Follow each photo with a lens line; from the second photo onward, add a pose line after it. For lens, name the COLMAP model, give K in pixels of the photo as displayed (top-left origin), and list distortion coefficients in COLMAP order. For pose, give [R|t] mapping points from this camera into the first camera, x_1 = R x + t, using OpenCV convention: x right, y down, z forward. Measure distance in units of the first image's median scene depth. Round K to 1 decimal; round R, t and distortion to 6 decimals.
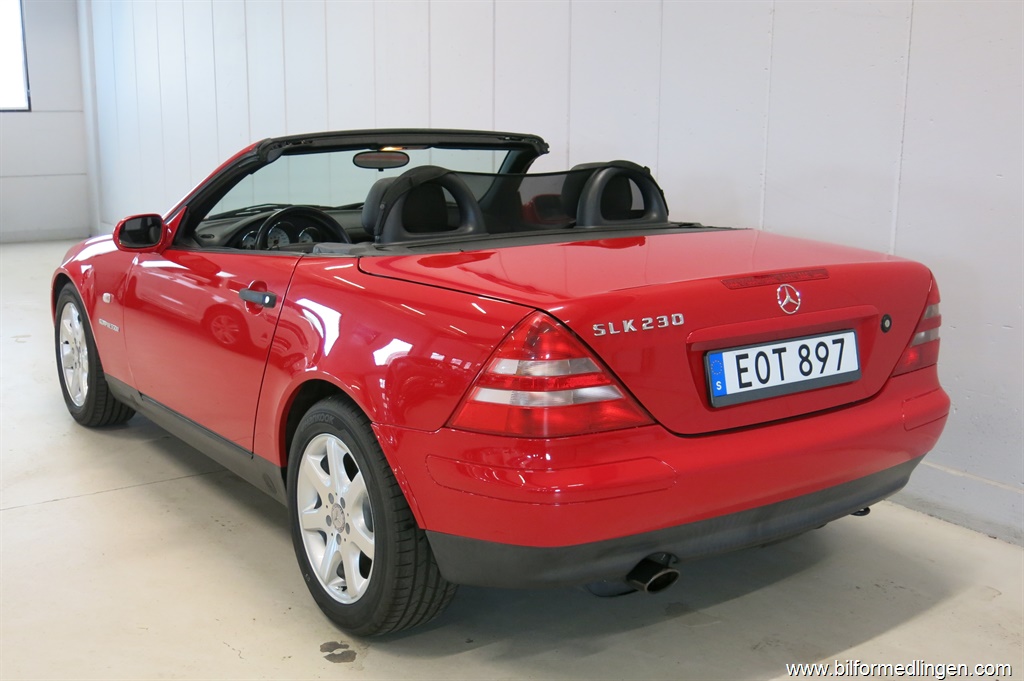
lens RADIAL K [[1192.0, 0, 509.2], [0, 1192.0, 355.5], [0, 0, 1]] dist [-0.009867, -0.040530]
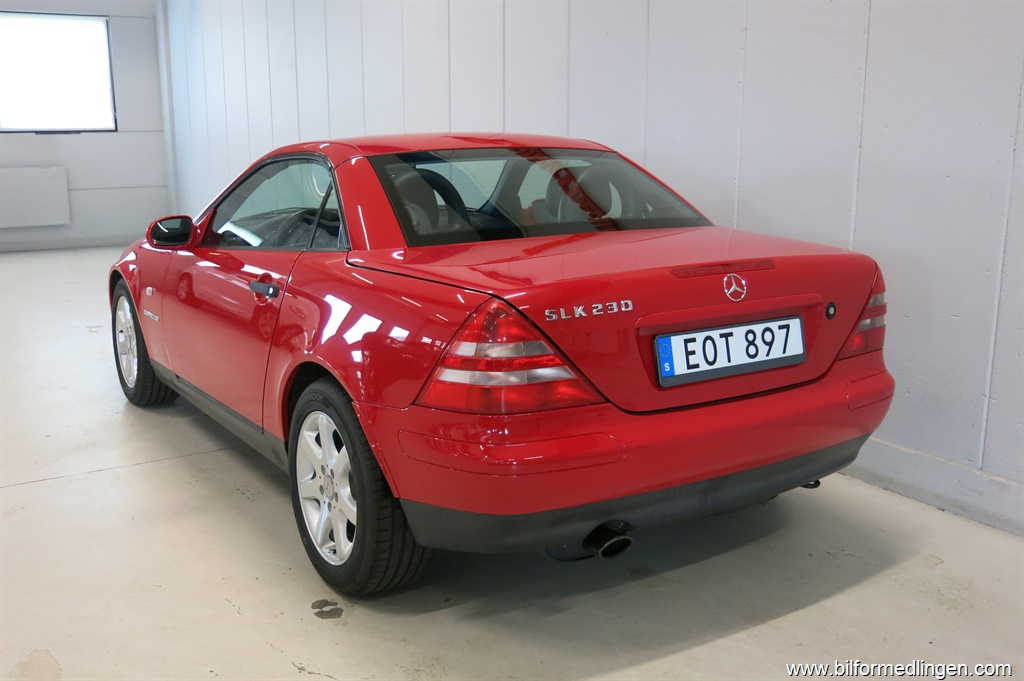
lens RADIAL K [[1048.4, 0, 512.0], [0, 1048.4, 340.5], [0, 0, 1]] dist [-0.011581, 0.001593]
pose [[0.999229, 0.000575, -0.039260, 0.066534], [-0.000832, 0.999978, -0.006509, 0.006856], [0.039256, 0.006536, 0.999208, 0.037749]]
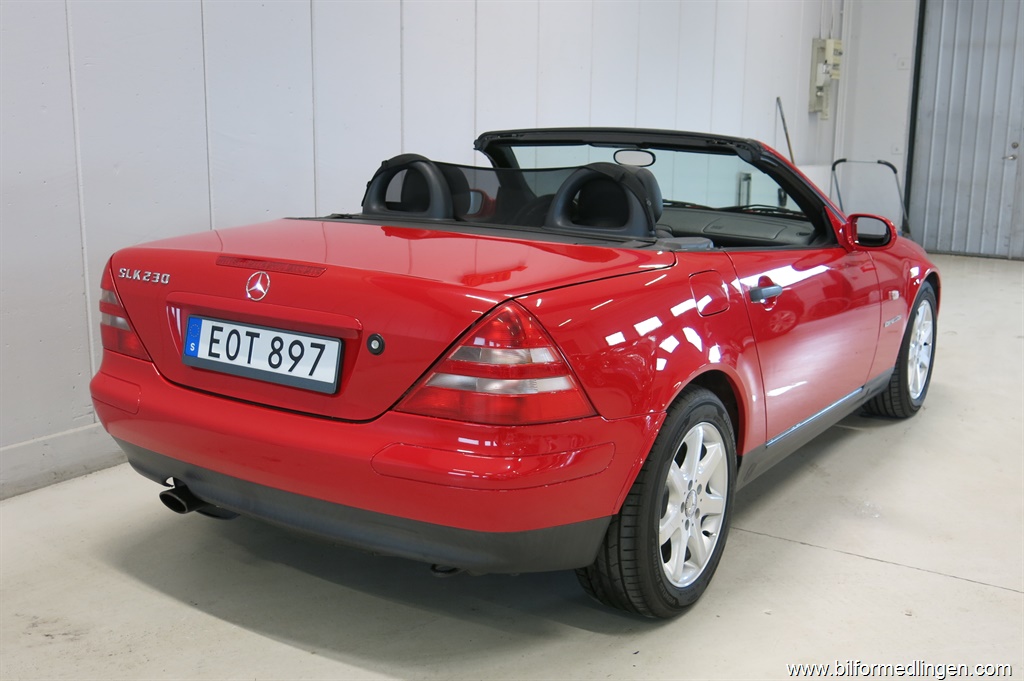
lens RADIAL K [[1124.5, 0, 512.0], [0, 1124.5, 340.5], [0, 0, 1]] dist [0.005989, -0.010752]
pose [[0.355523, 0.188214, -0.915521, 1.144315], [-0.202983, 0.971685, 0.120936, -0.154961], [0.912360, 0.142840, 0.383661, 0.799182]]
